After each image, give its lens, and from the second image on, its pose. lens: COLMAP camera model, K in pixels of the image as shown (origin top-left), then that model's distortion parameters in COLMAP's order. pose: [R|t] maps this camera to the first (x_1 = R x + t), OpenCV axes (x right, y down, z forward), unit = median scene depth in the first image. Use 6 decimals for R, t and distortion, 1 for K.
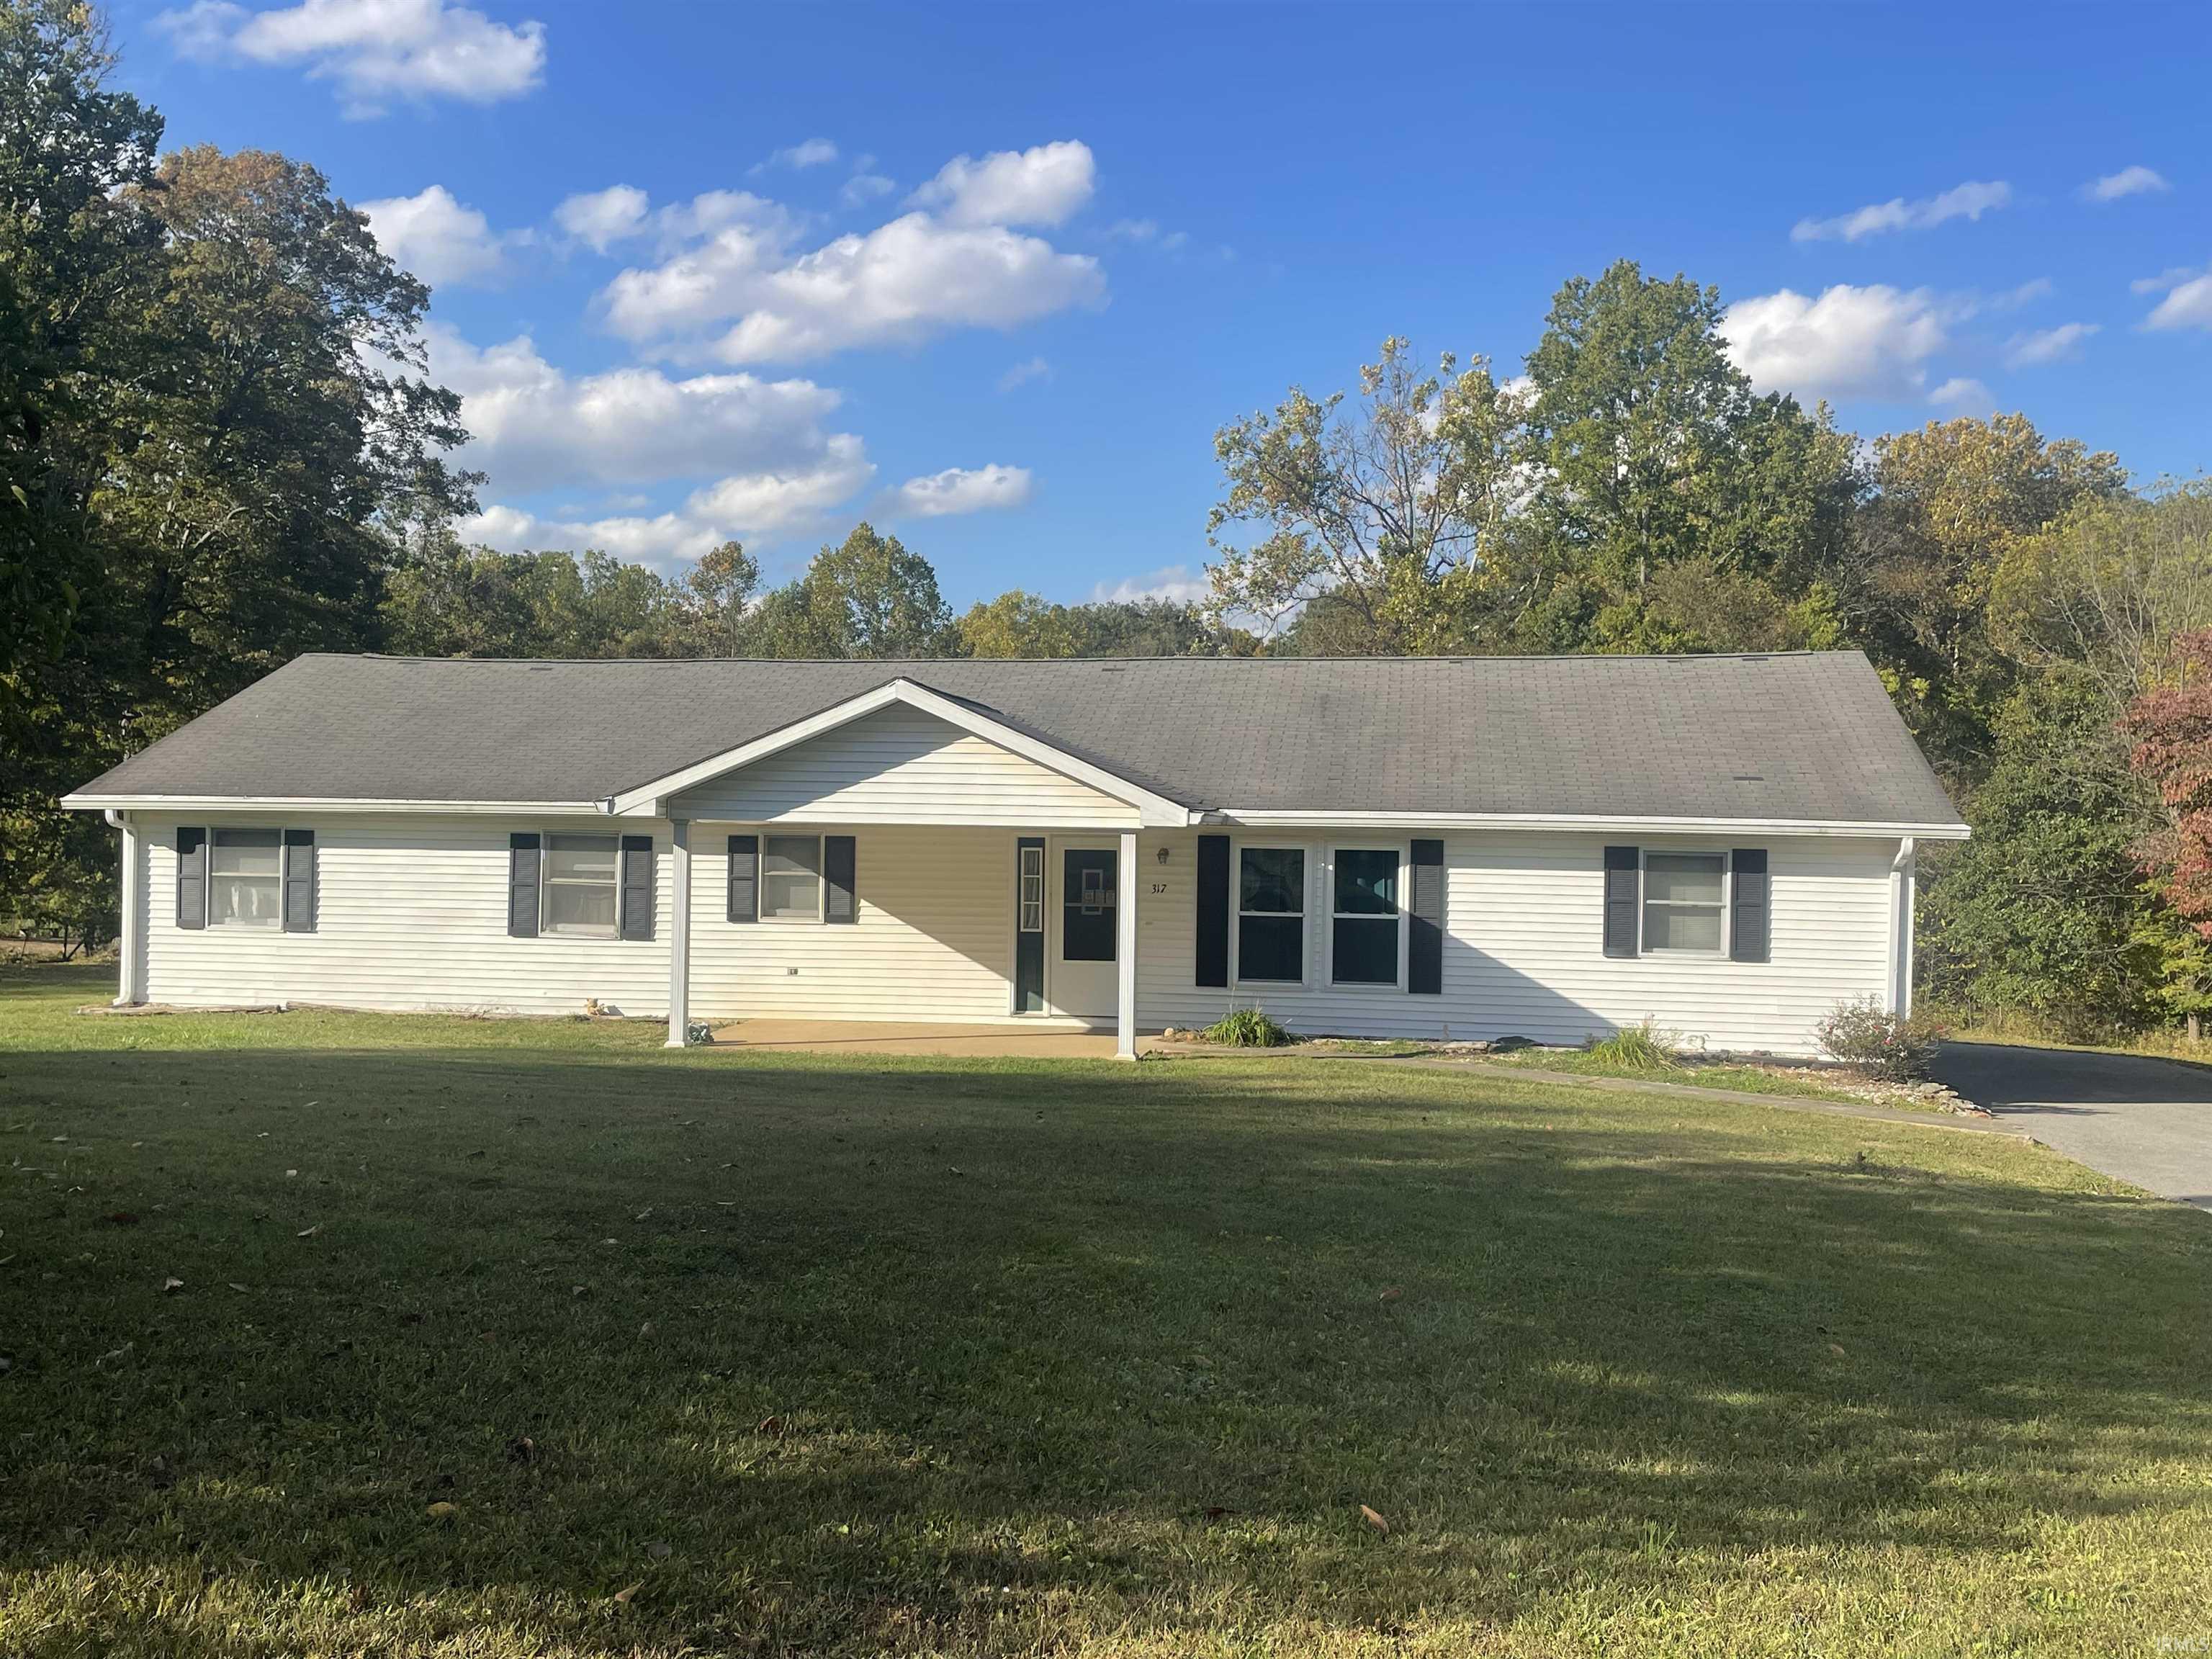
lens RADIAL K [[2237.6, 0, 1106.0], [0, 2237.6, 829.5], [0, 0, 1]] dist [0.109187, -0.138904]
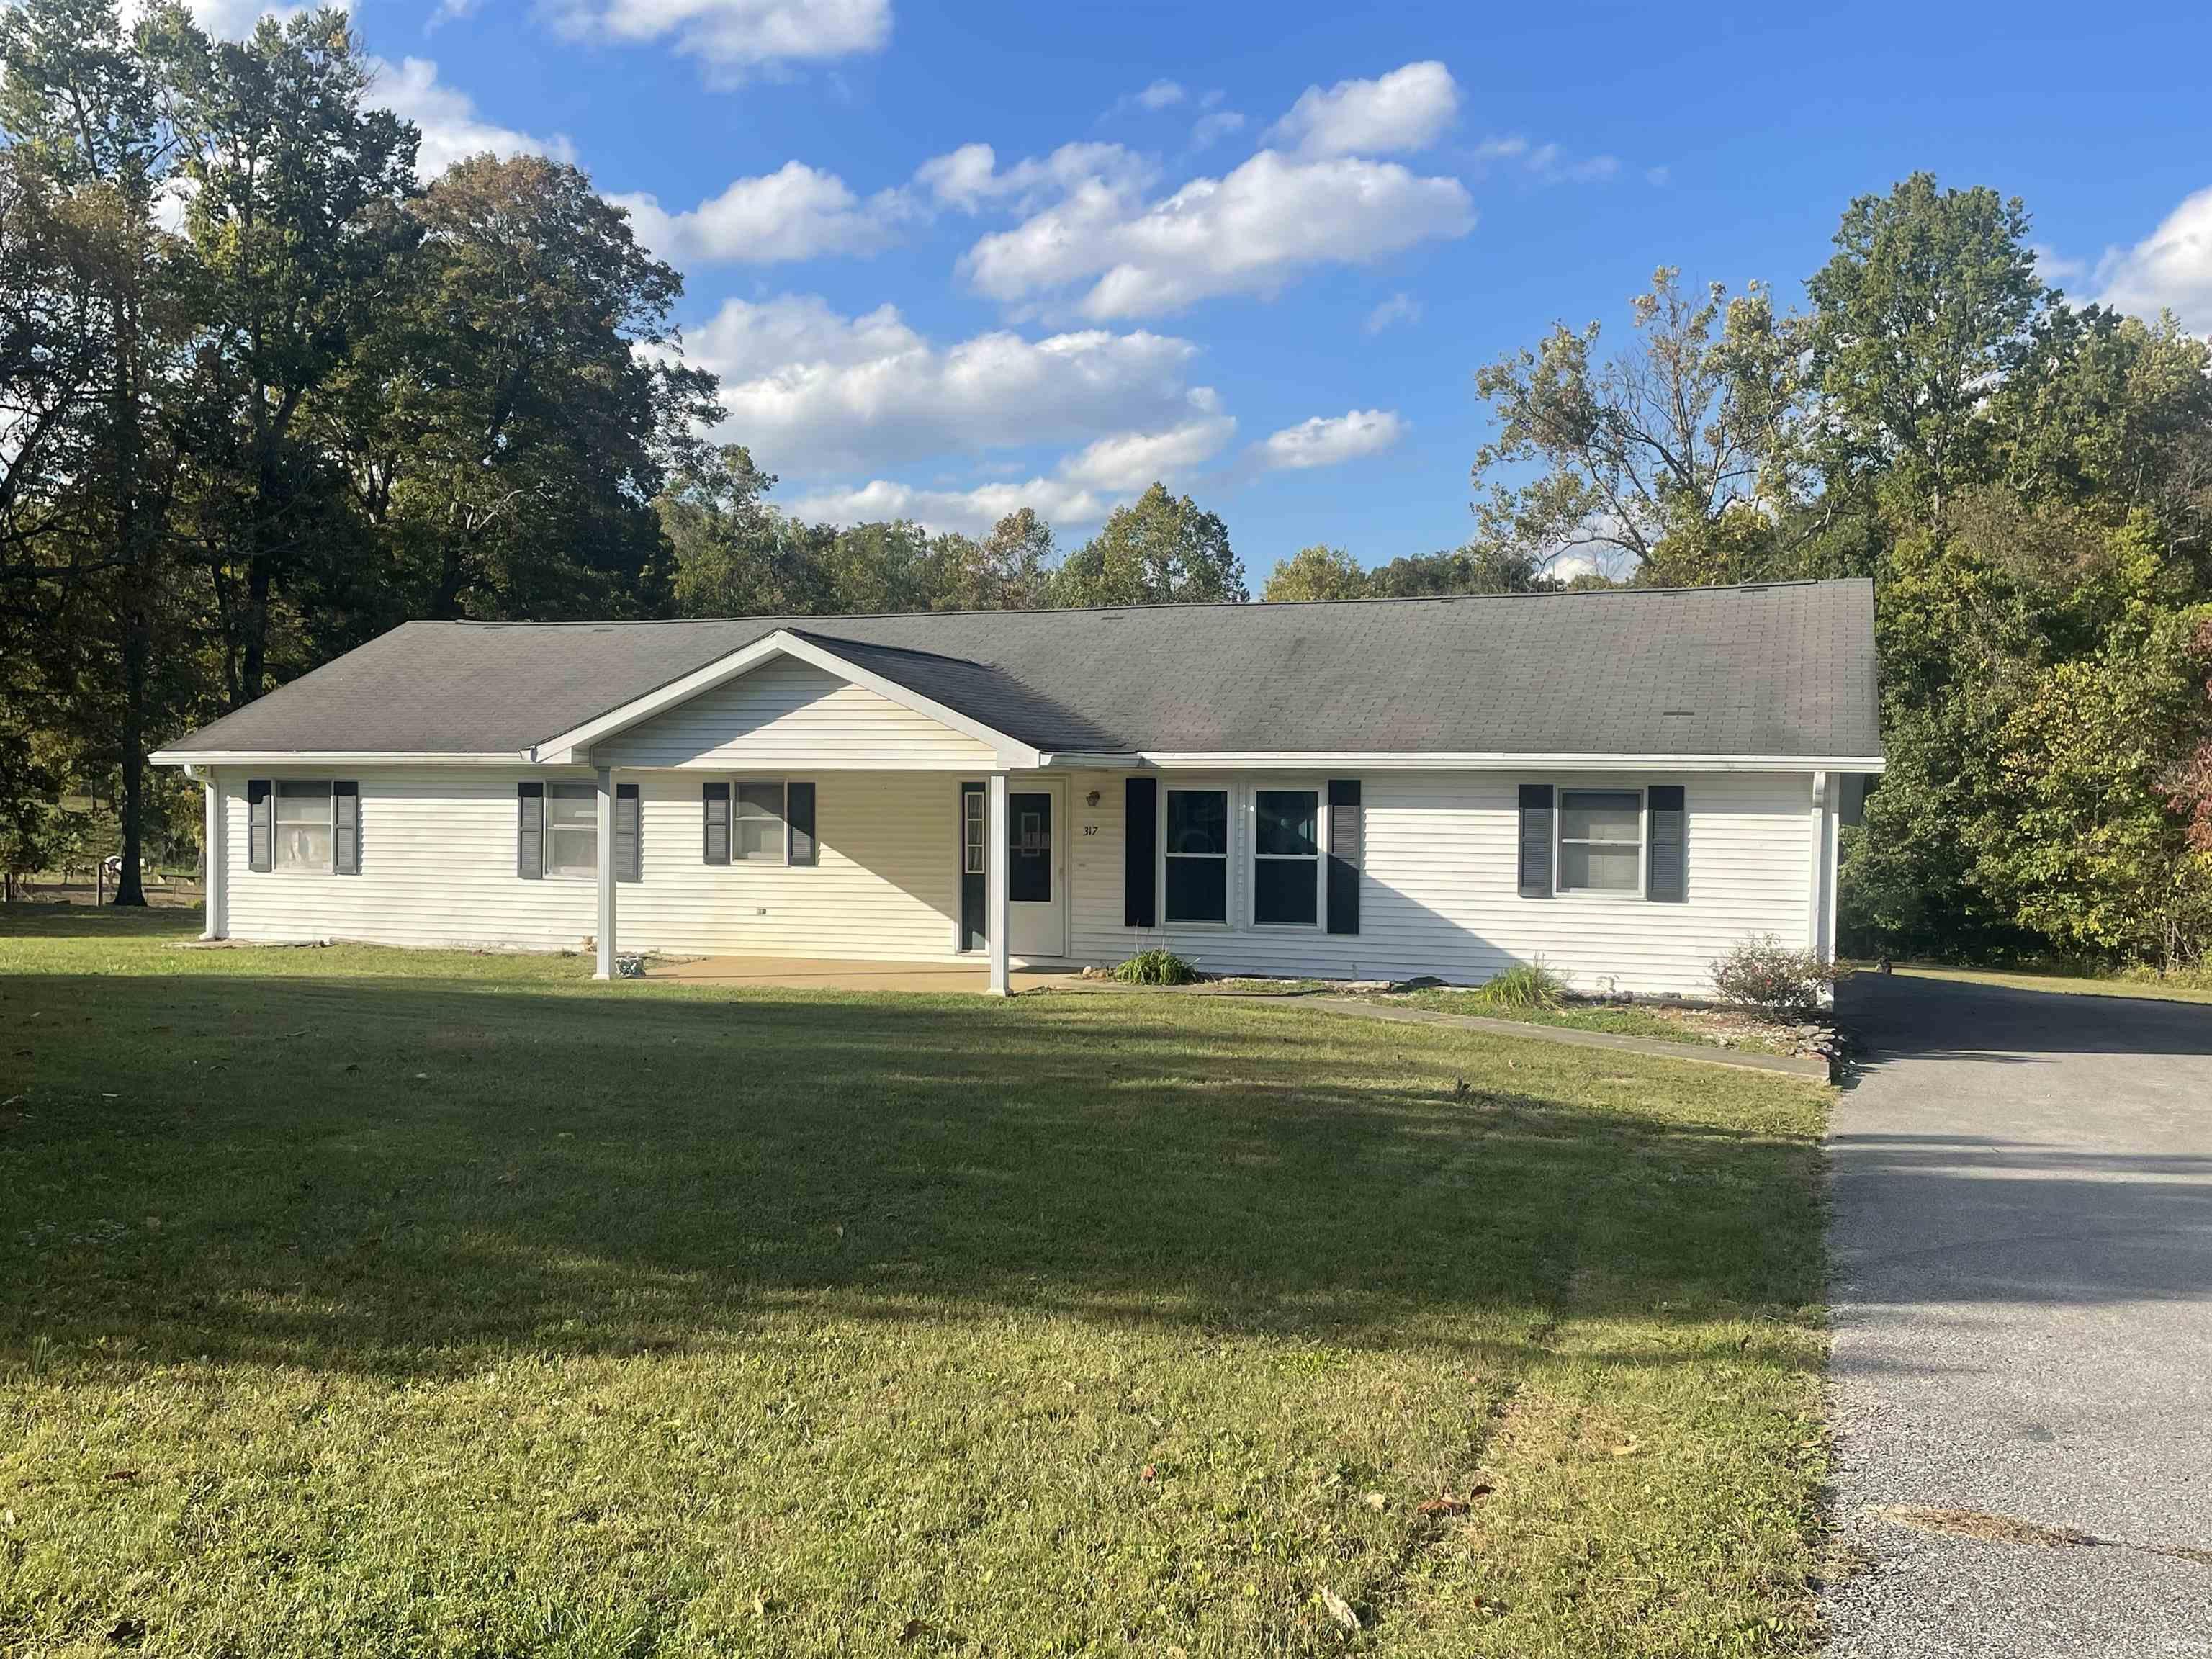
lens RADIAL K [[2237.6, 0, 1106.0], [0, 2237.6, 829.5], [0, 0, 1]] dist [0.109187, -0.138904]
pose [[0.979675, -0.005487, -0.200518, 0.237897], [0.009257, 0.999797, 0.017869, 0.007729], [0.200380, -0.019362, 0.979527, 0.000312]]
